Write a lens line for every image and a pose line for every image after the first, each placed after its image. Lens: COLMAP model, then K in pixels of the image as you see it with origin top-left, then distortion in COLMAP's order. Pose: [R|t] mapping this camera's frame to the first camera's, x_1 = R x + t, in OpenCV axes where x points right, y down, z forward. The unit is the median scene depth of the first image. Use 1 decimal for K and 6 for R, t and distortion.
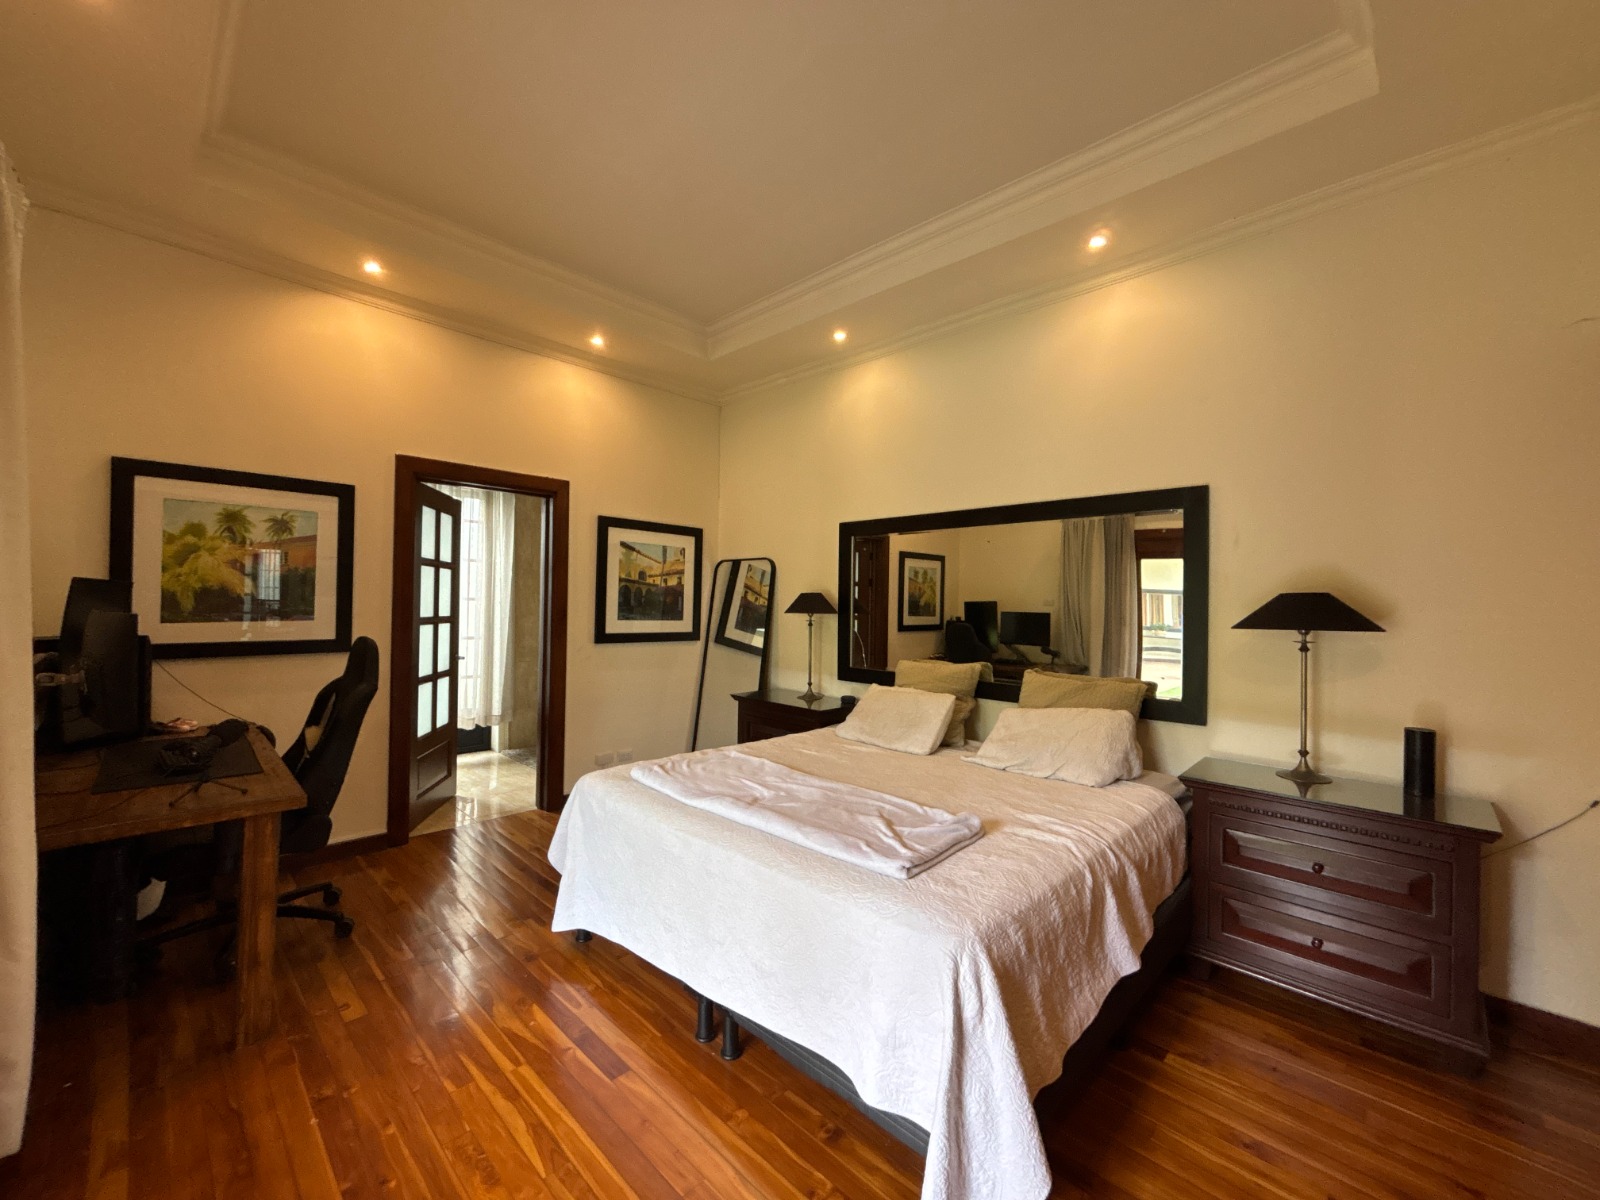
lens RADIAL K [[638.9, 0, 800.0], [0, 638.9, 600.0], [0, 0, 1]] dist [0.022719, -0.009497]
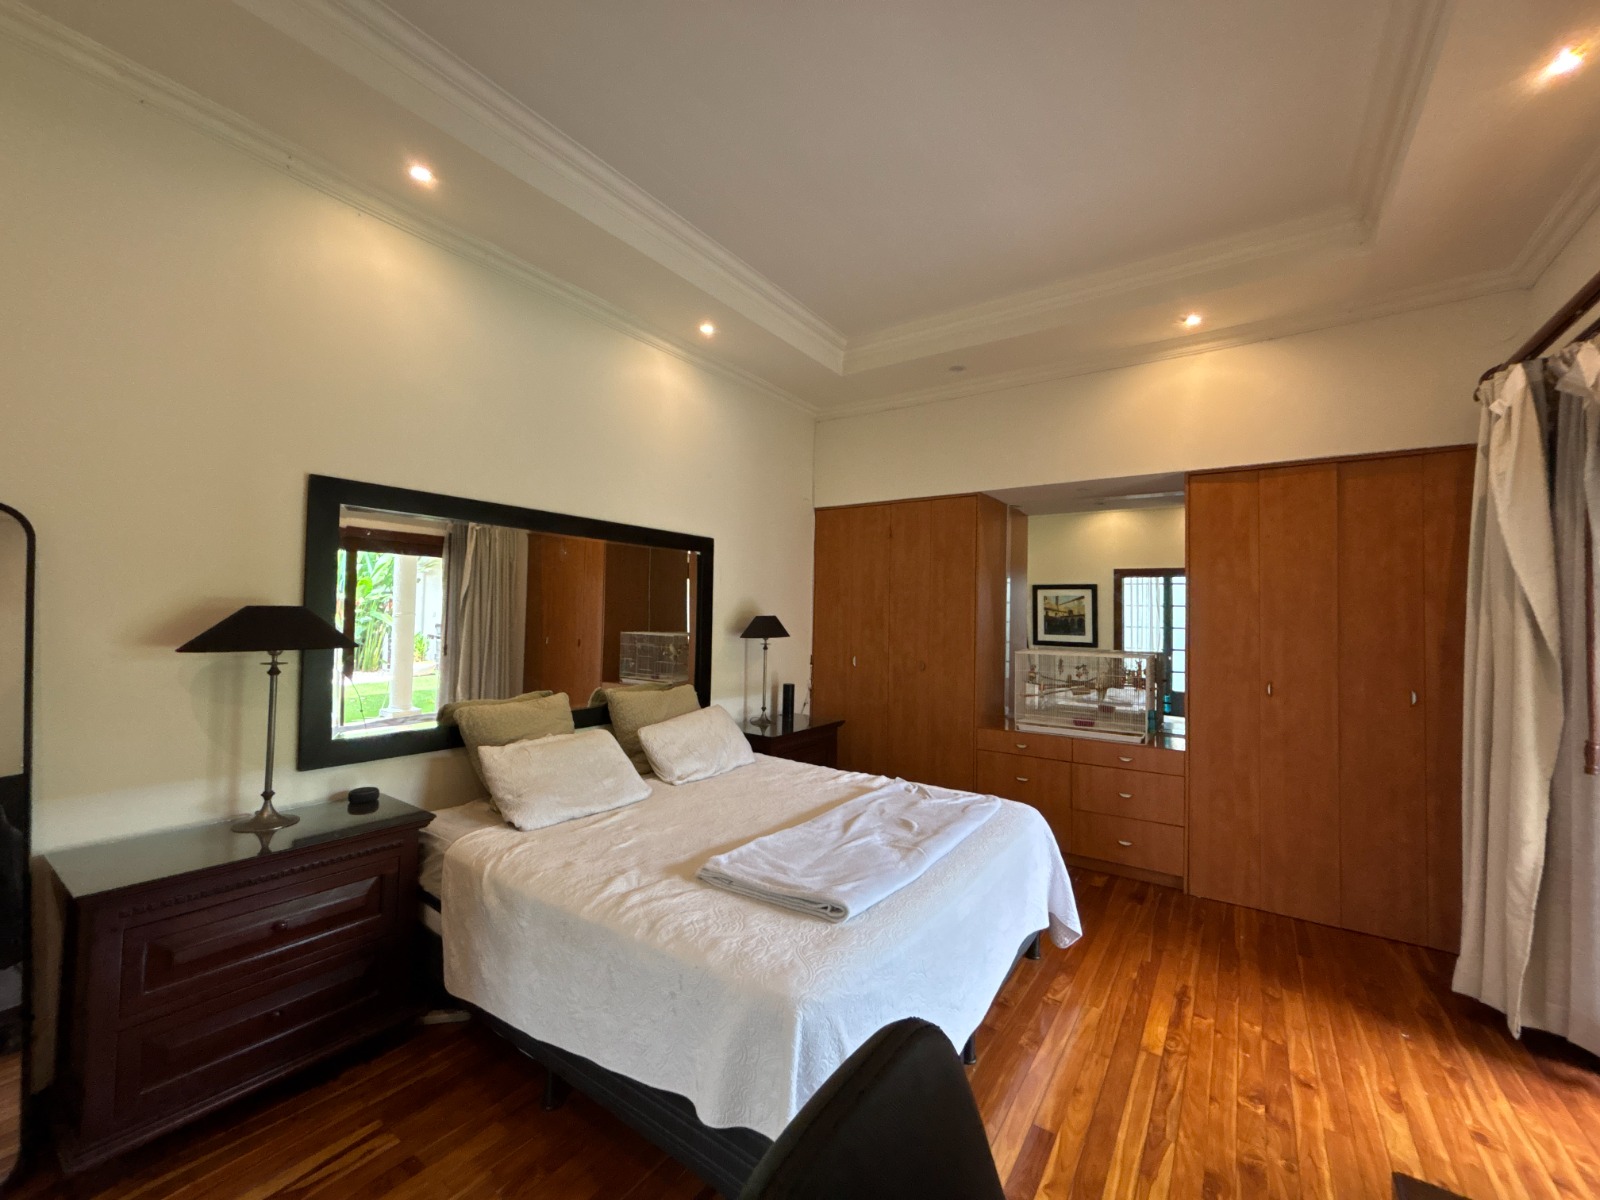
lens RADIAL K [[638.9, 0, 800.0], [0, 638.9, 600.0], [0, 0, 1]] dist [0.022719, -0.009497]
pose [[-0.183752, 0.029313, 0.982535, -0.892614], [0.000668, 0.999559, -0.029696, -0.001503], [-0.982972, -0.004800, -0.183691, 1.177542]]
